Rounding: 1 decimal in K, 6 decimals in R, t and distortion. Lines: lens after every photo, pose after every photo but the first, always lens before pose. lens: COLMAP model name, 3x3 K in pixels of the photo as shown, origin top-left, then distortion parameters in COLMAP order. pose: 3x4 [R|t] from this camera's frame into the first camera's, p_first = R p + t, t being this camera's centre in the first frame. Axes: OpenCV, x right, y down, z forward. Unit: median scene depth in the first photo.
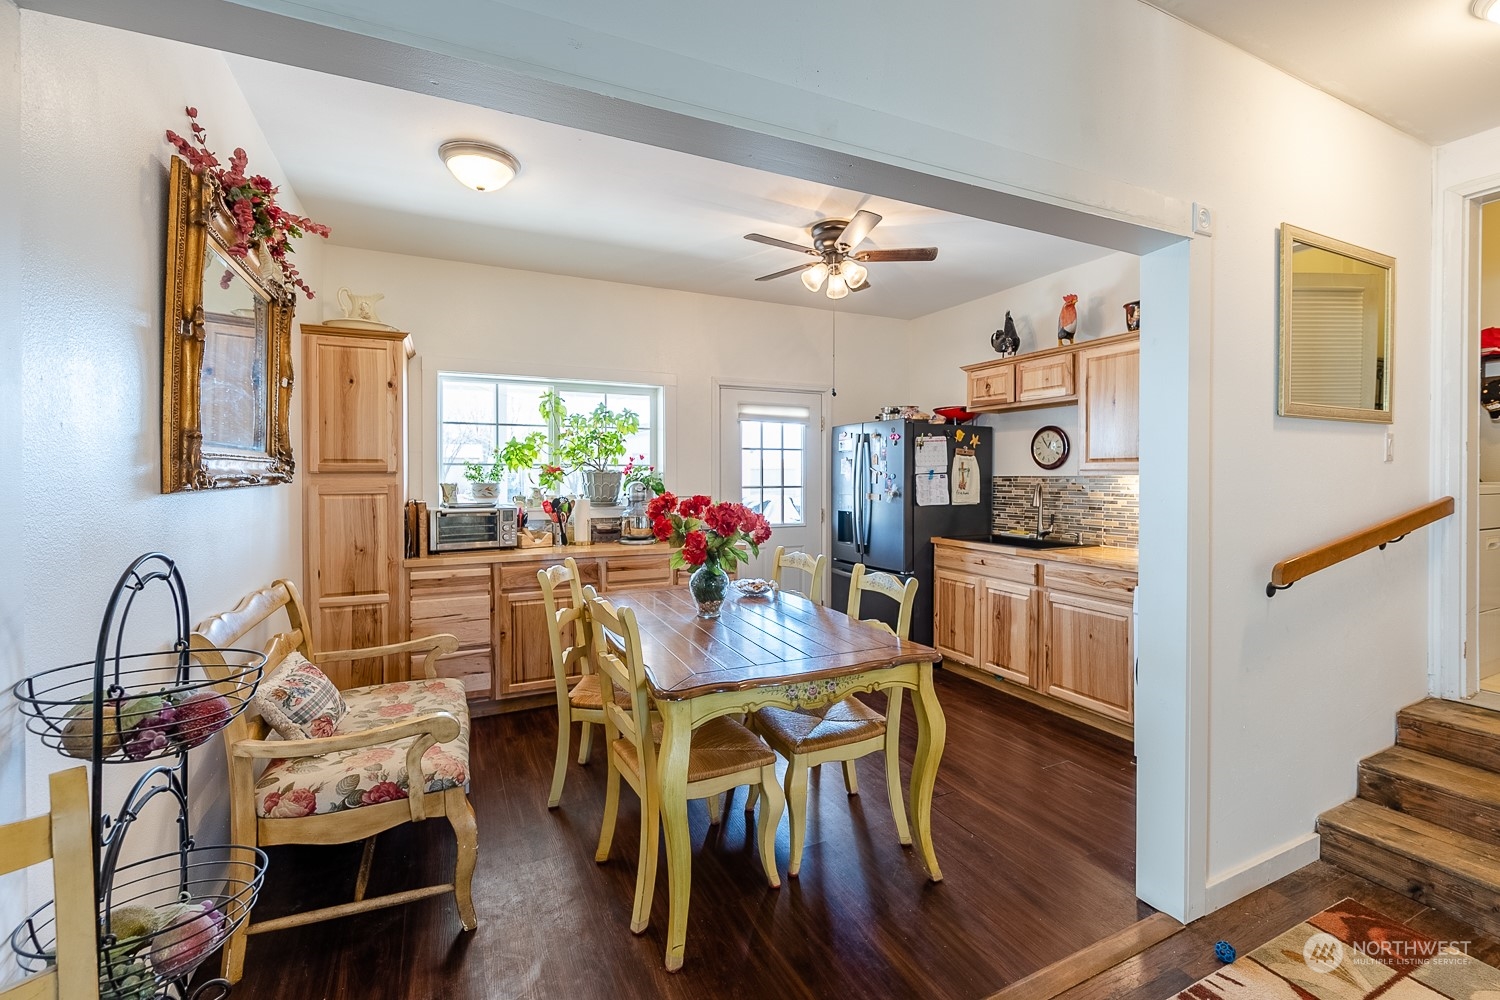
lens RADIAL K [[637.9, 0, 753.3], [0, 637.9, 482.1], [0, 0, 1]] dist [0.000328, 0.000005]
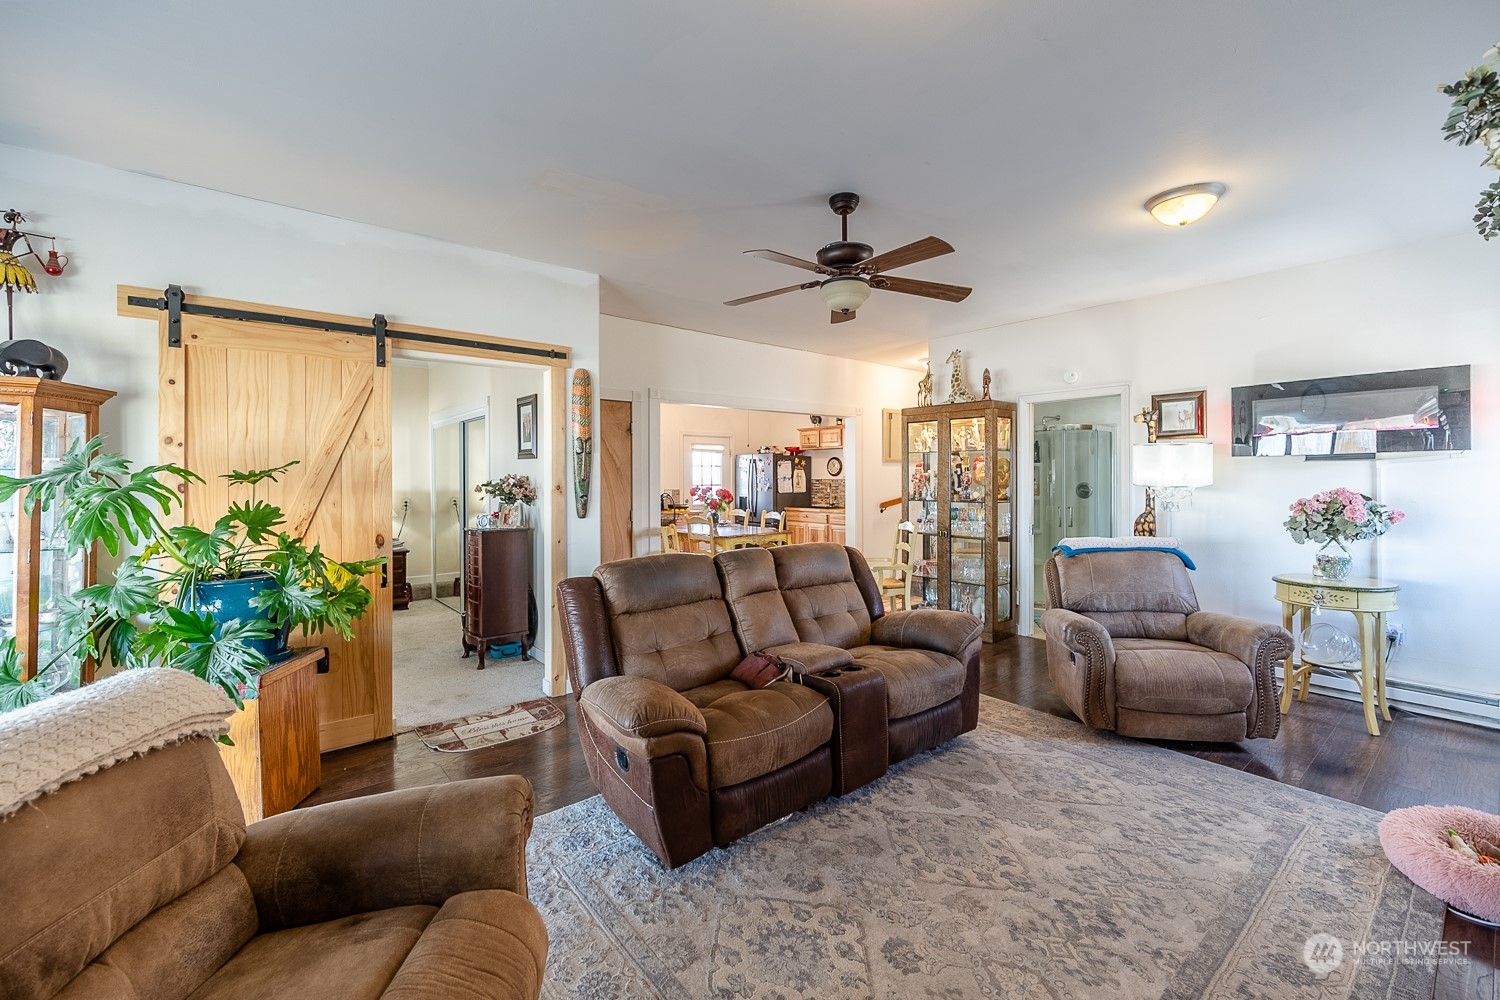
lens RADIAL K [[622.8, 0, 749.1], [0, 622.8, 479.0], [0, 0, 1]] dist [-0.000073, -0.000013]
pose [[0.971168, -0.003830, 0.238366, -0.346891], [0.006067, 0.999944, -0.008655, 0.007327], [-0.238320, 0.009852, 0.971137, -1.042061]]
